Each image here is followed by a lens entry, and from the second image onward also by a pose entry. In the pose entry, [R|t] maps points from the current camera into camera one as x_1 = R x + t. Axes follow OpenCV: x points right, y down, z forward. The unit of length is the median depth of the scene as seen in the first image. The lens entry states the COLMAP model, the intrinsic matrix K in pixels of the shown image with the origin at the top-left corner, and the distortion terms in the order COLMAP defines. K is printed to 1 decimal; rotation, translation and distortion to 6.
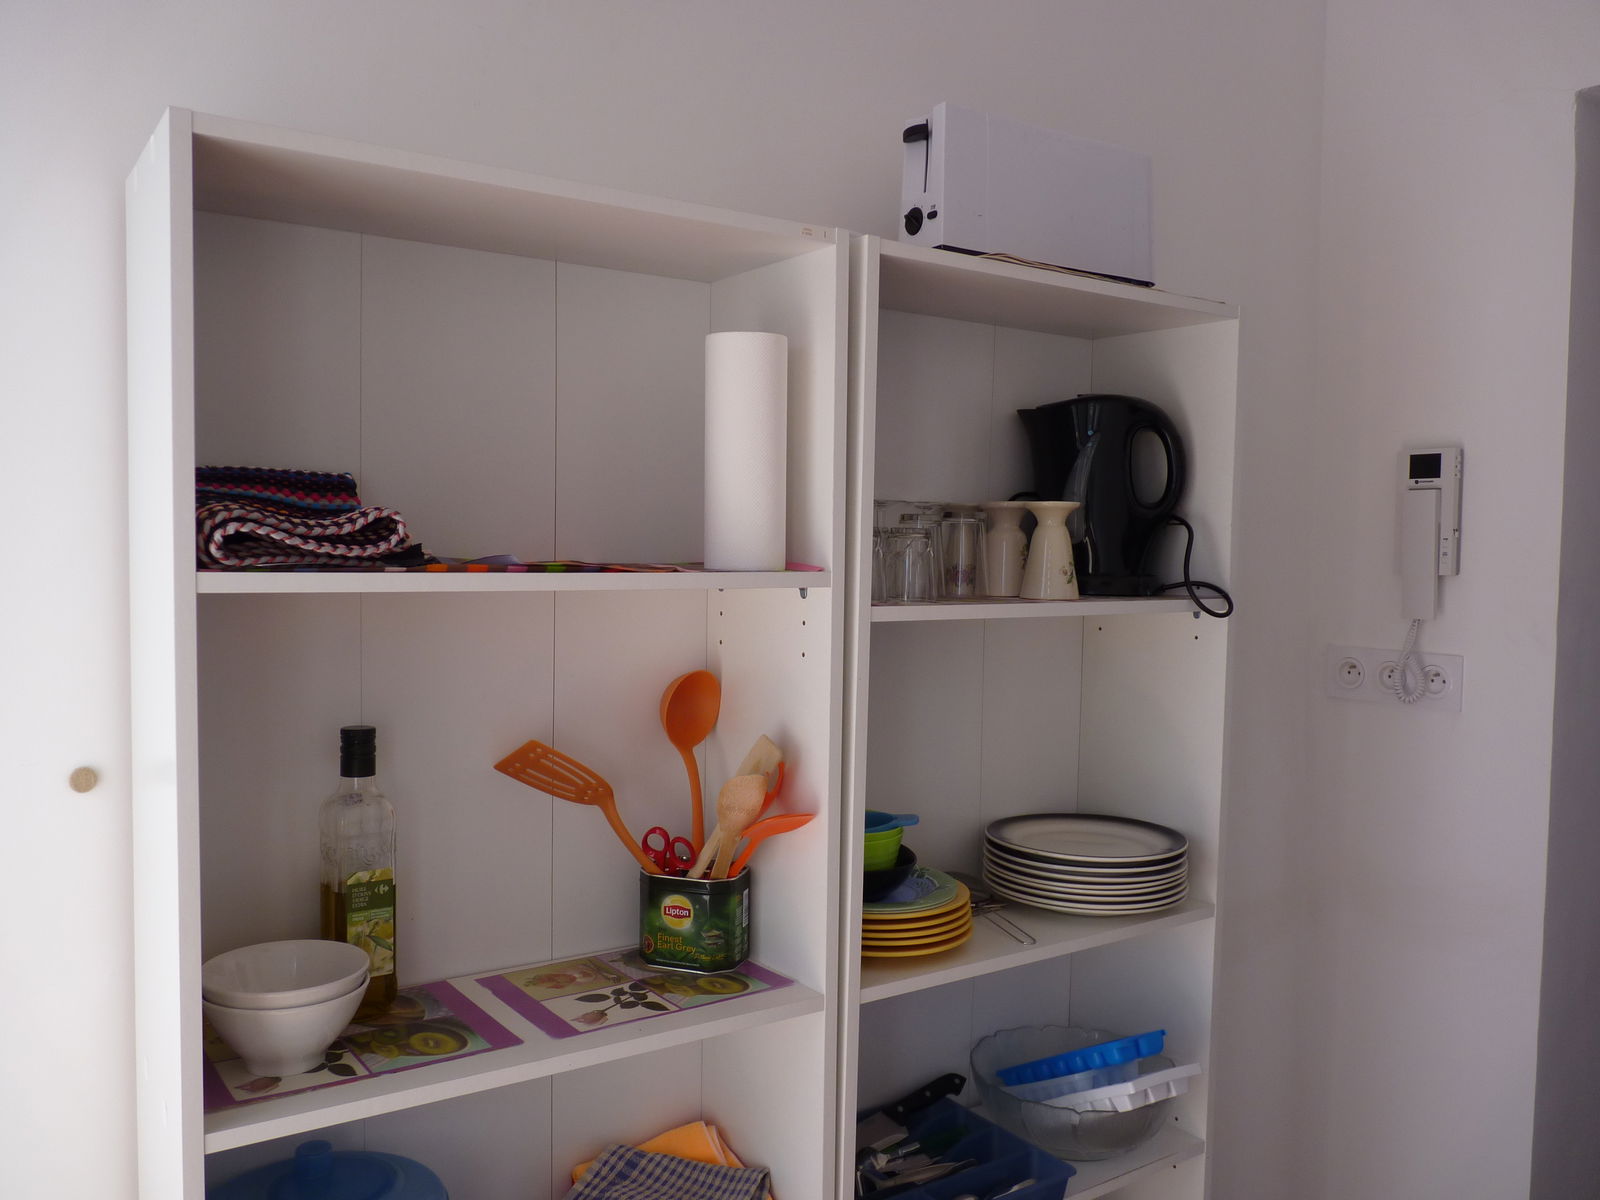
lens RADIAL K [[1278.6, 0, 799.3], [0, 1278.6, 601.5], [0, 0, 1]] dist [-0.009314, -0.007796]
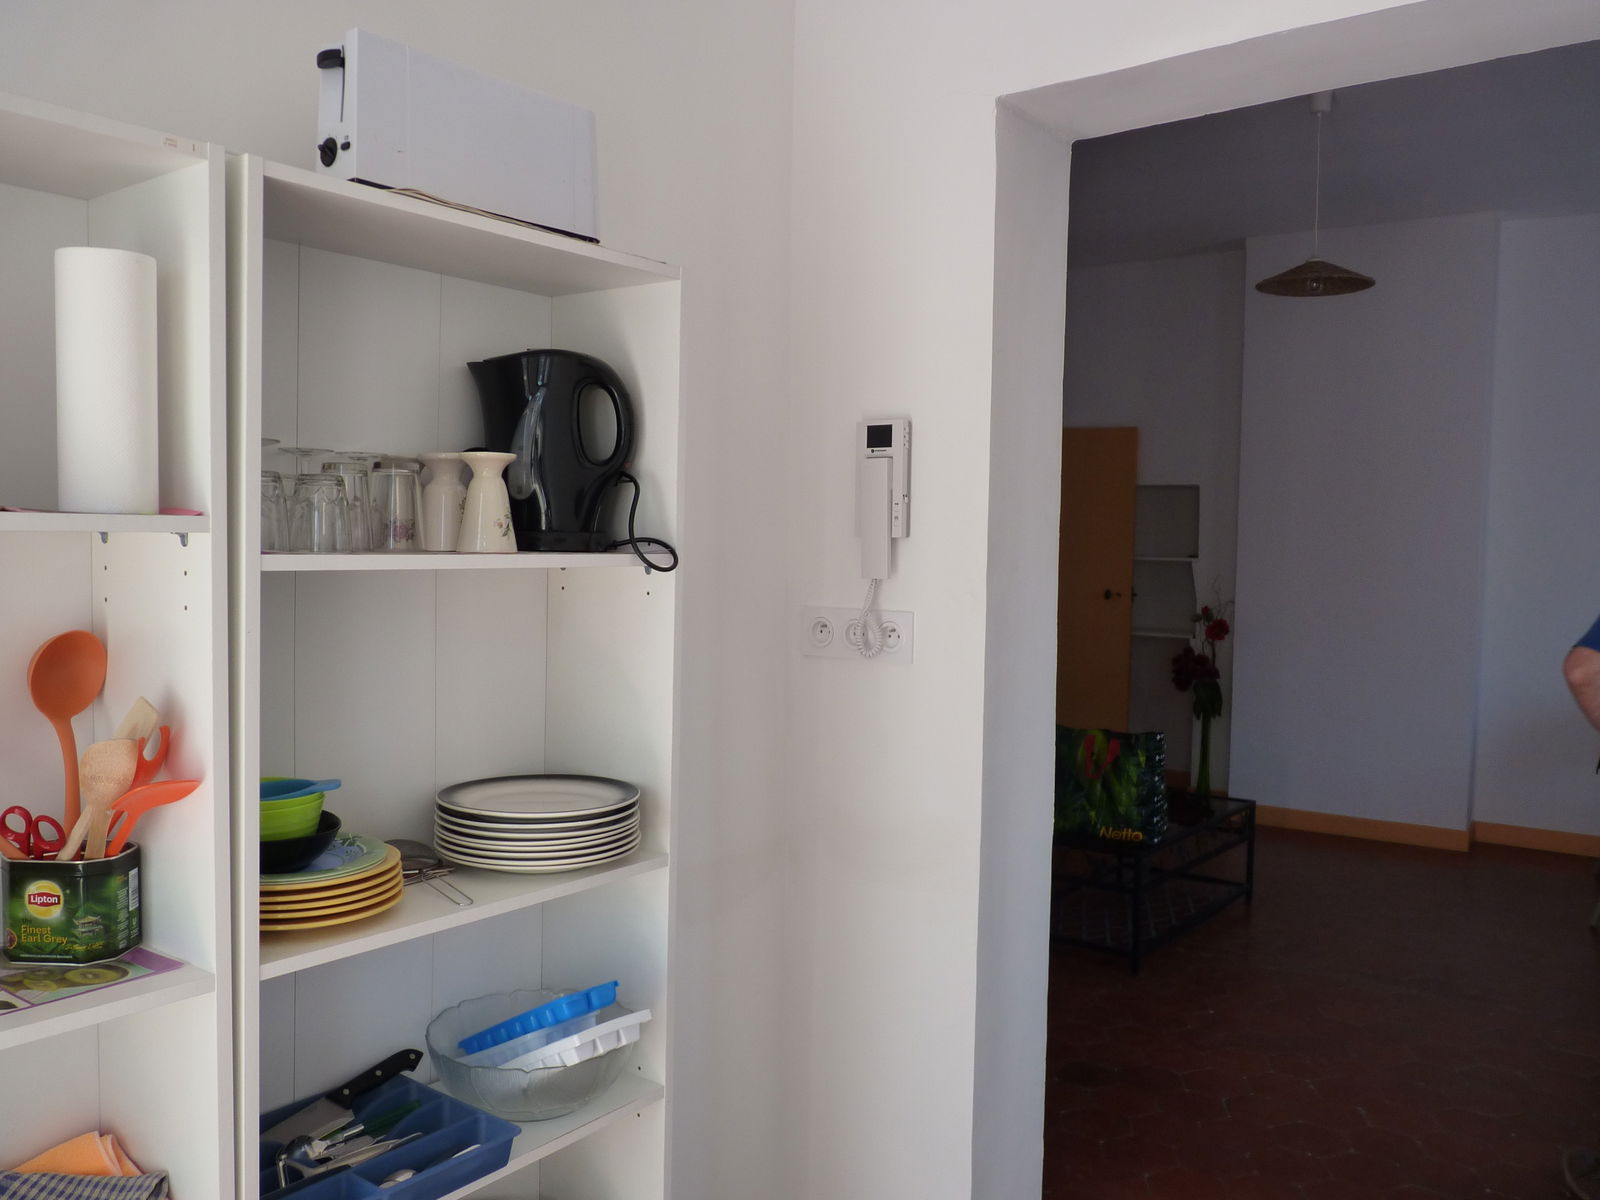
lens RADIAL K [[1278.6, 0, 799.3], [0, 1278.6, 600.6], [0, 0, 1]] dist [-0.009314, -0.007796]
pose [[0.950912, -0.013301, 0.309176, 0.117713], [0.010799, 0.999894, 0.009801, 0.027134], [-0.309273, -0.005982, 0.950954, -0.005775]]
